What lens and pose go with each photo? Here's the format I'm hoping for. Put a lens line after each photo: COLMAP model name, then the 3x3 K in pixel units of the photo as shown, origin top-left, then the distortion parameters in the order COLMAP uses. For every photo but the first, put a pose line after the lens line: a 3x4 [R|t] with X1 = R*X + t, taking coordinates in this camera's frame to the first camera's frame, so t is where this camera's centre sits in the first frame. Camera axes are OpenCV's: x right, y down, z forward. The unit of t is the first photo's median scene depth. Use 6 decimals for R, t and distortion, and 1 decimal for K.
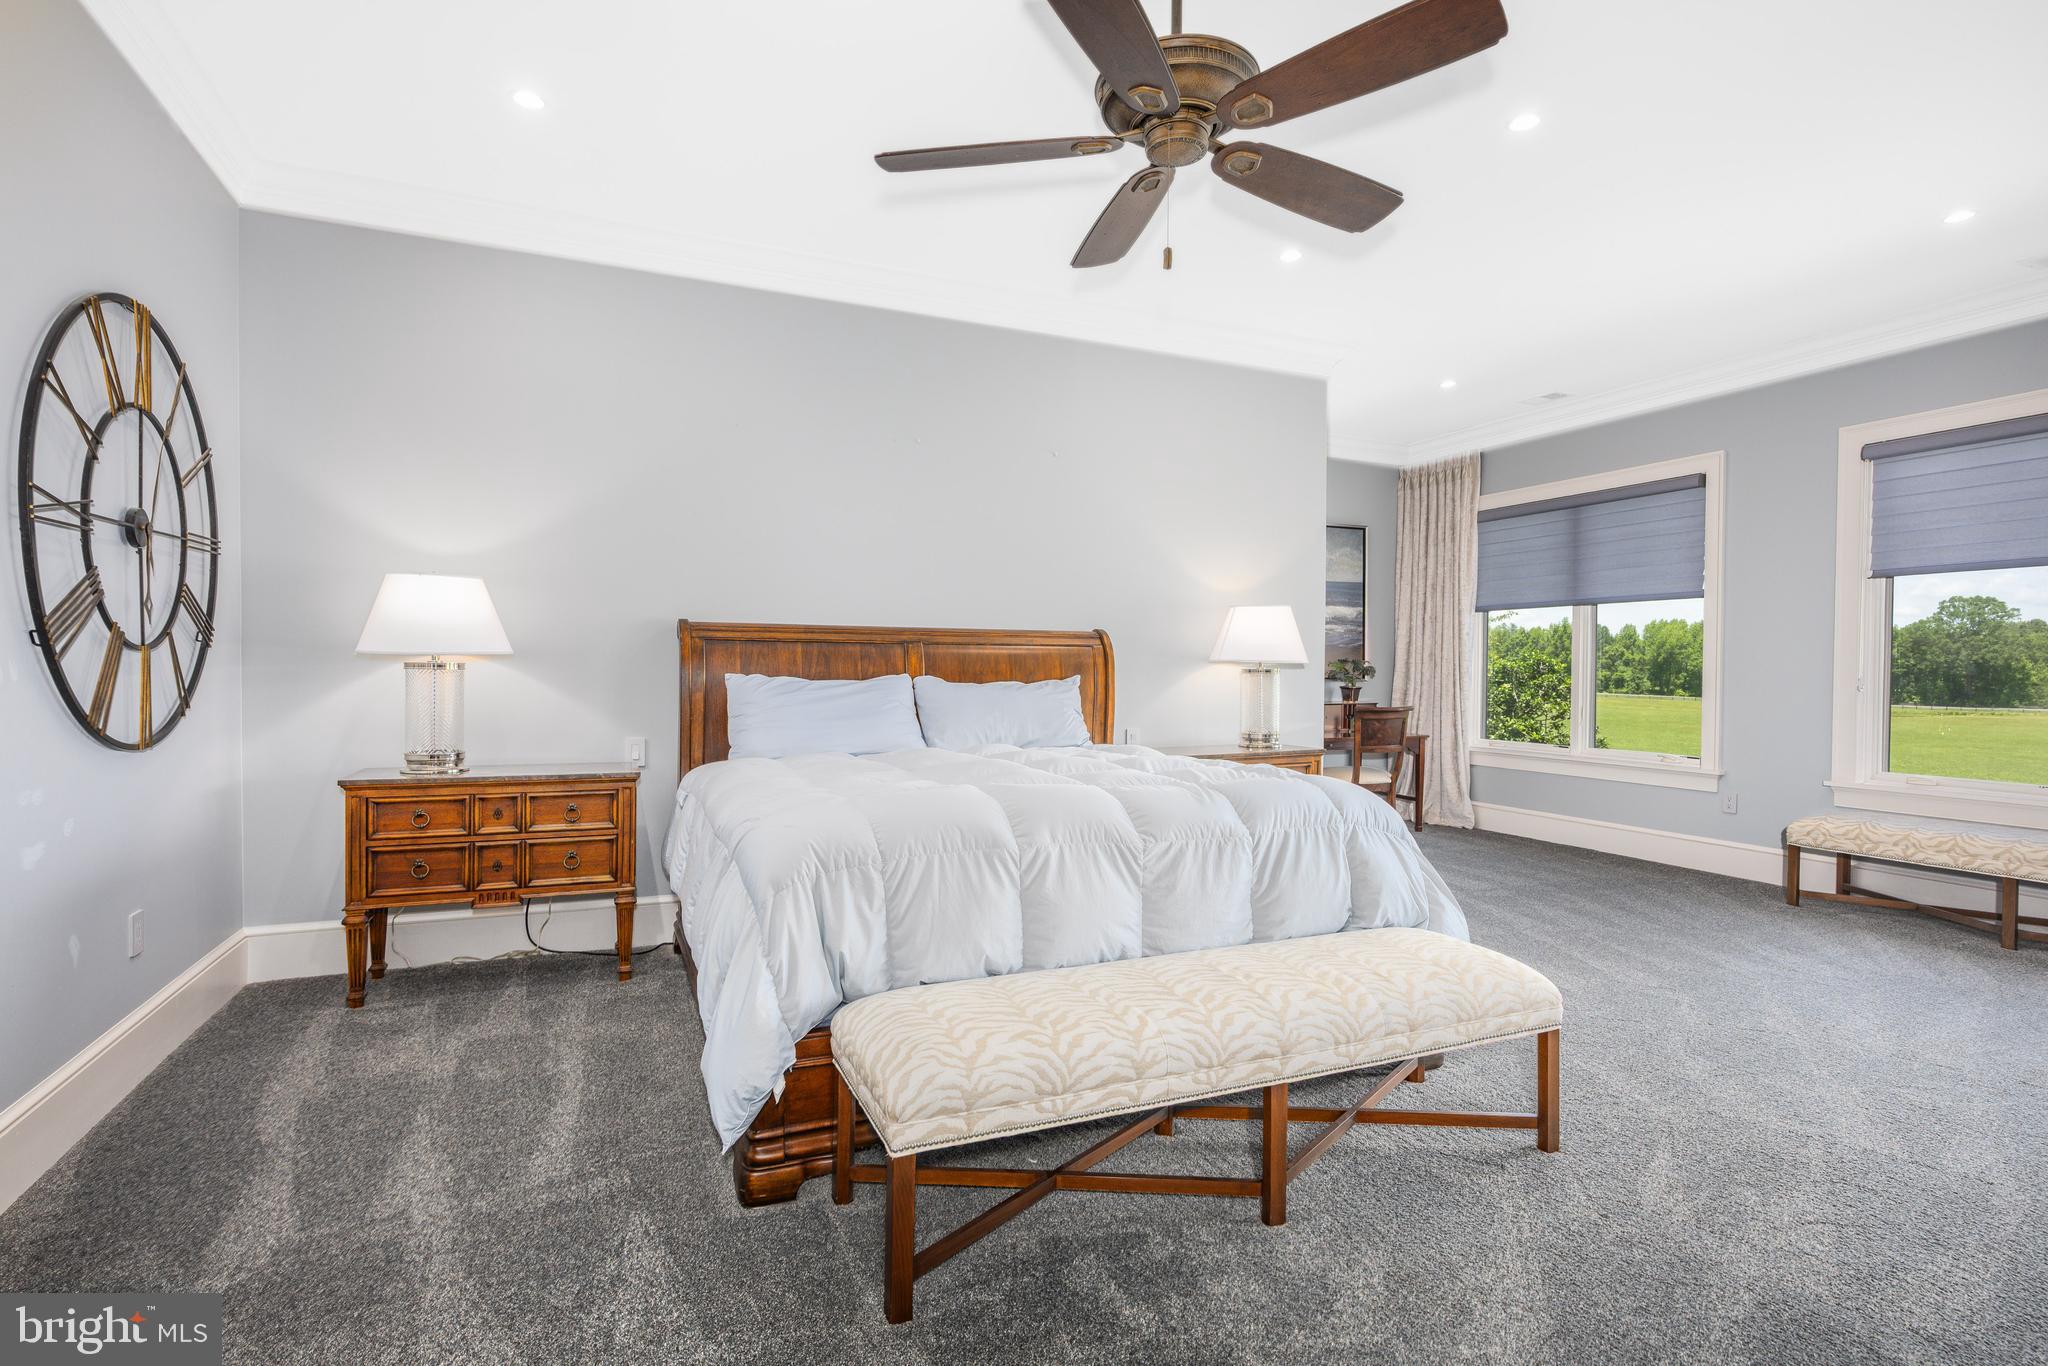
lens RADIAL K [[996.6, 0, 1024.0], [0, 996.6, 683.0], [0, 0, 1]] dist [-0.004084, -0.001697]
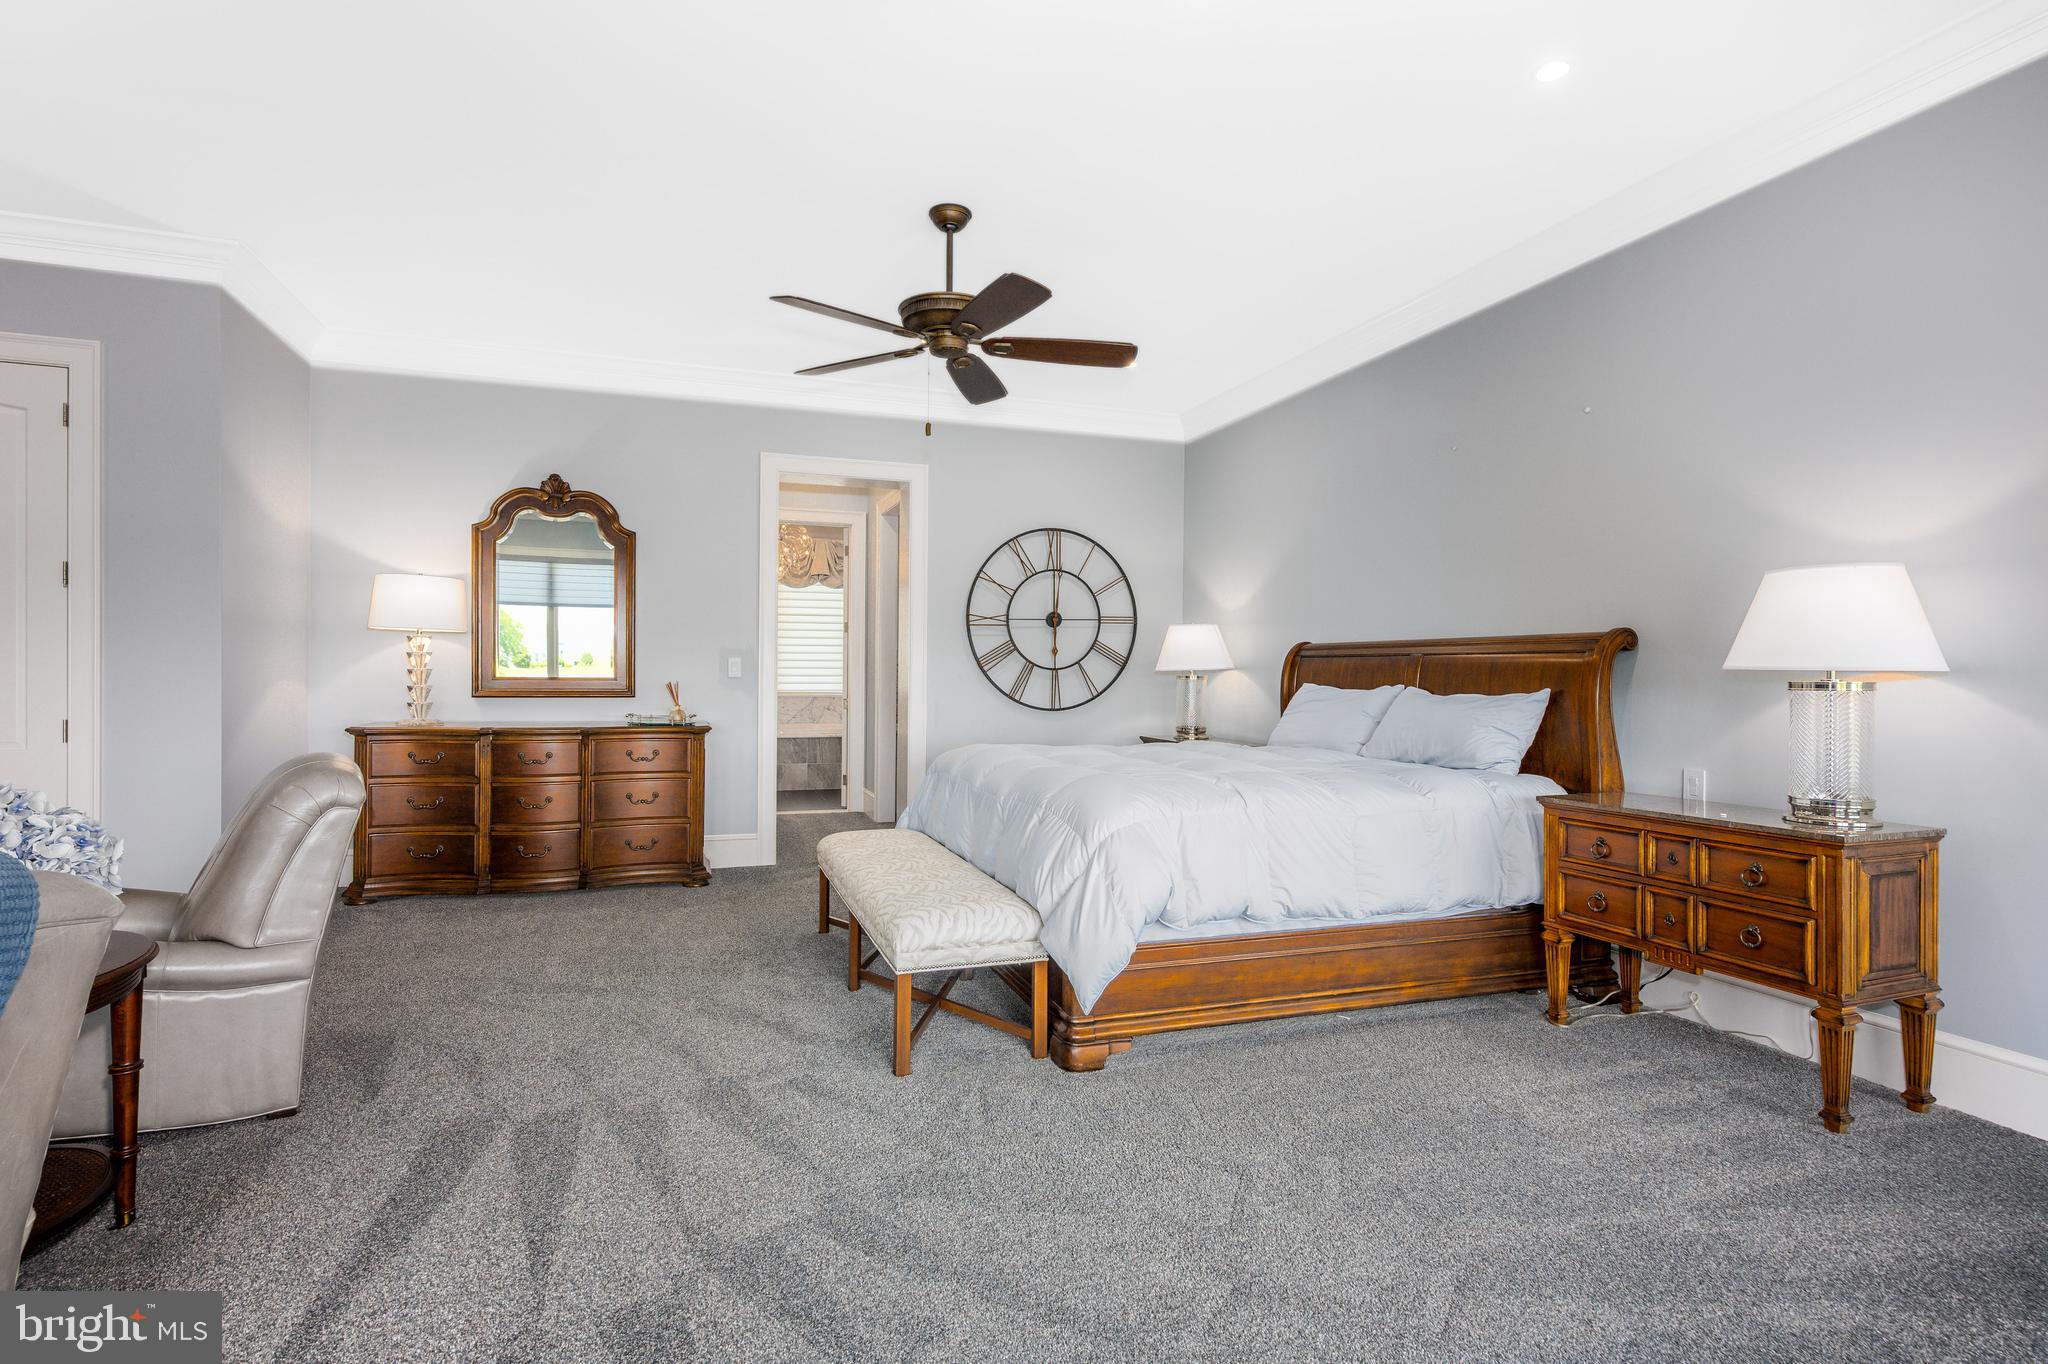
lens RADIAL K [[996.6, 0, 1024.0], [0, 996.6, 682.0], [0, 0, 1]] dist [-0.004084, -0.001697]
pose [[-0.076281, -0.001039, -0.997086, 1.282731], [-0.027506, 0.999621, 0.001063, -0.002341], [0.996707, 0.027507, -0.076280, 0.918133]]
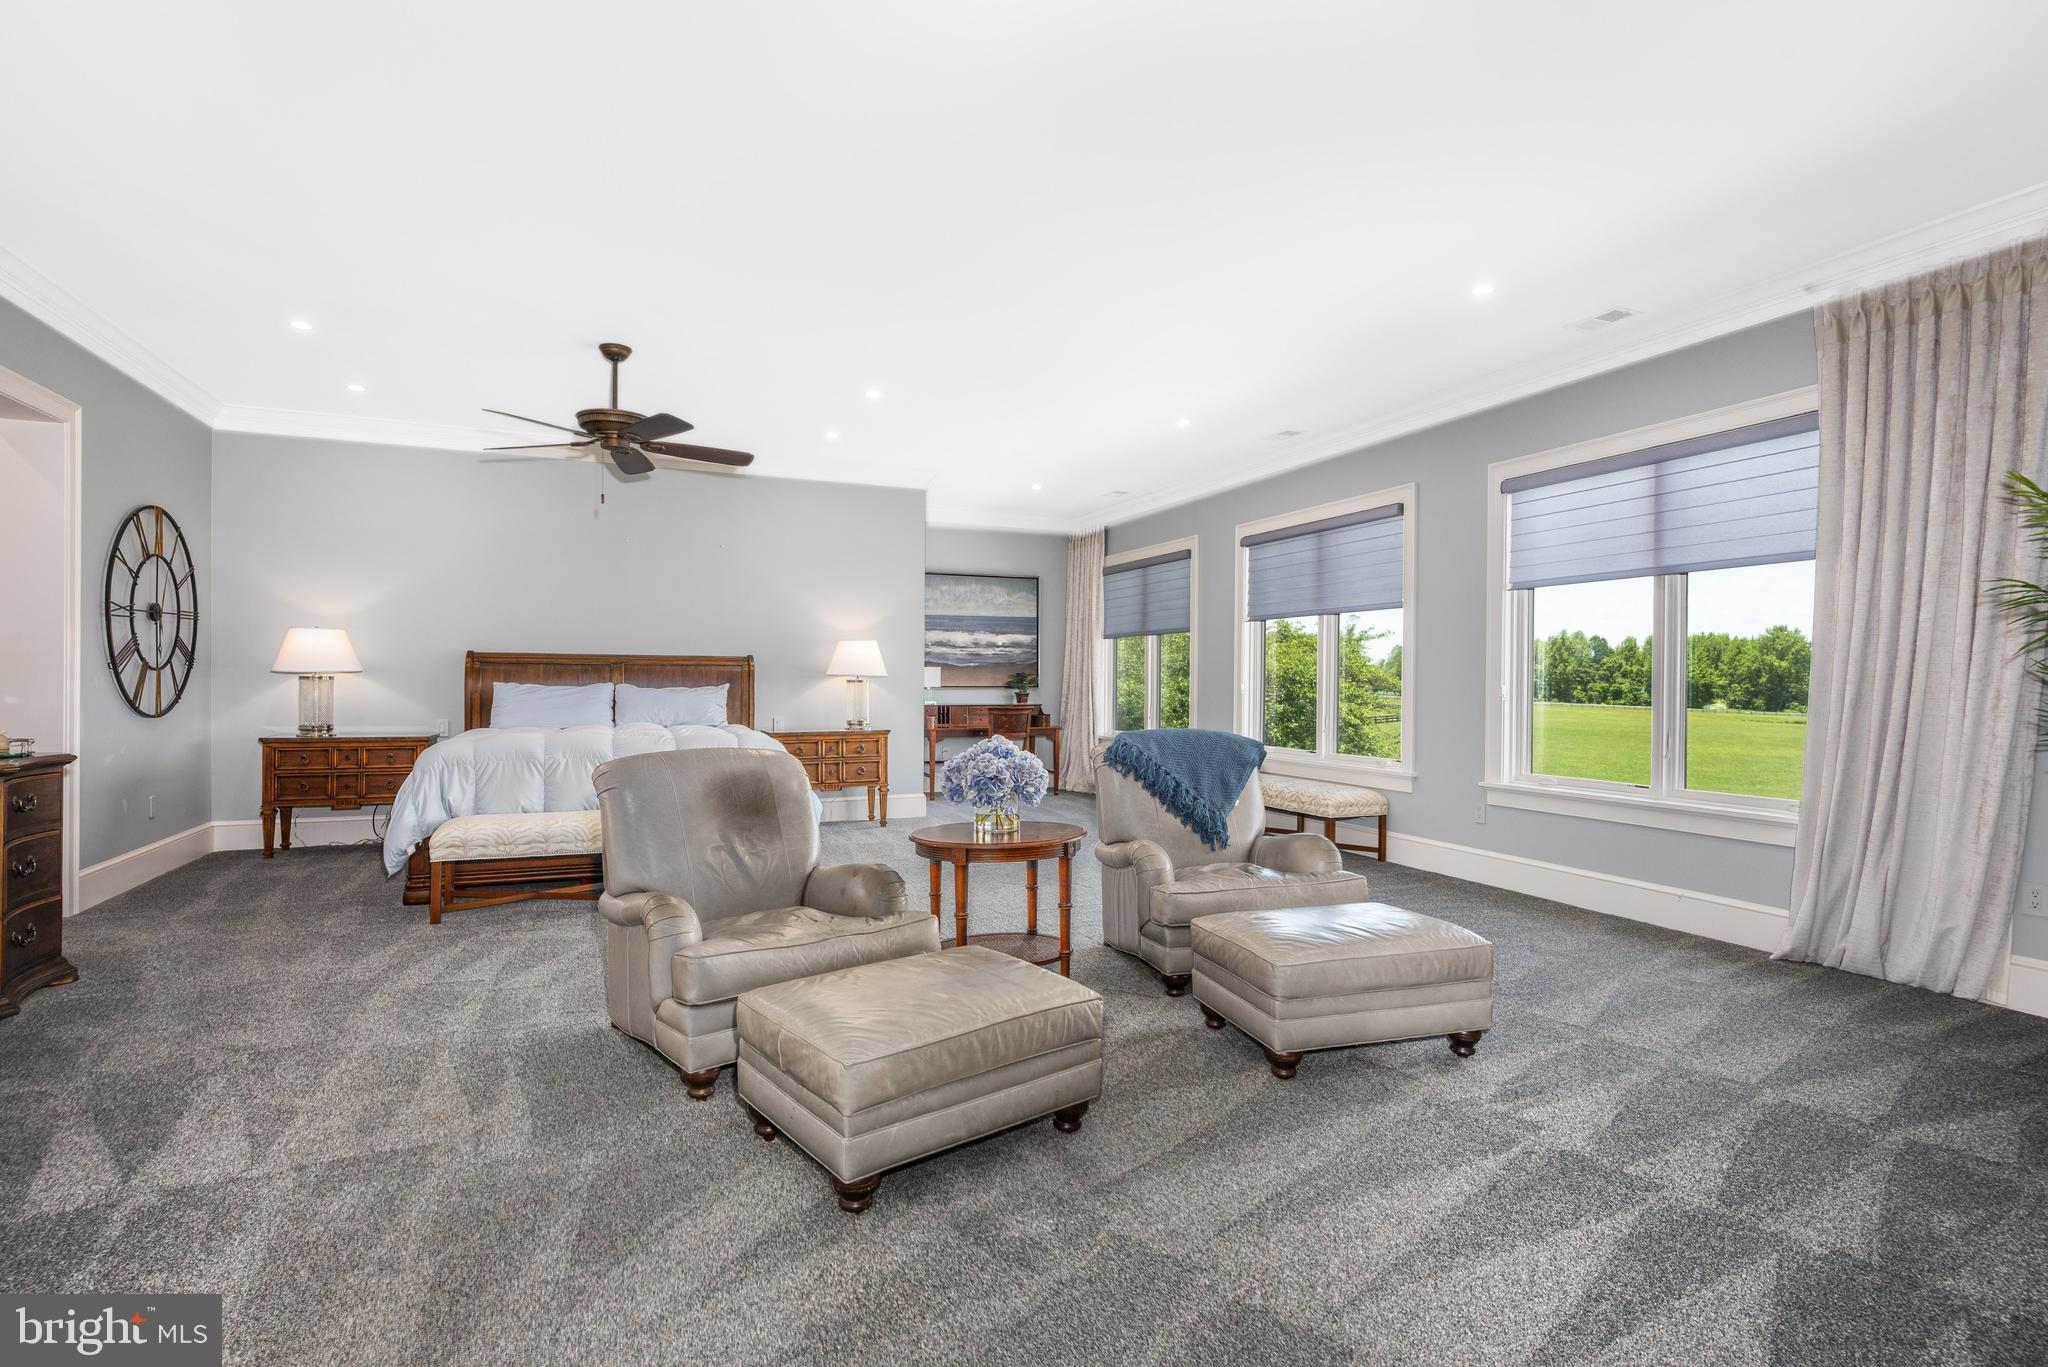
lens RADIAL K [[997.0, 0, 1025.2], [0, 997.0, 679.2], [0, 0, 1]] dist [-0.000742, -0.000091]
pose [[0.999905, -0.000331, -0.013771, 0.800015], [0.000113, 0.999875, -0.015801, 0.015481], [0.013774, 0.015798, 0.999780, -0.885182]]
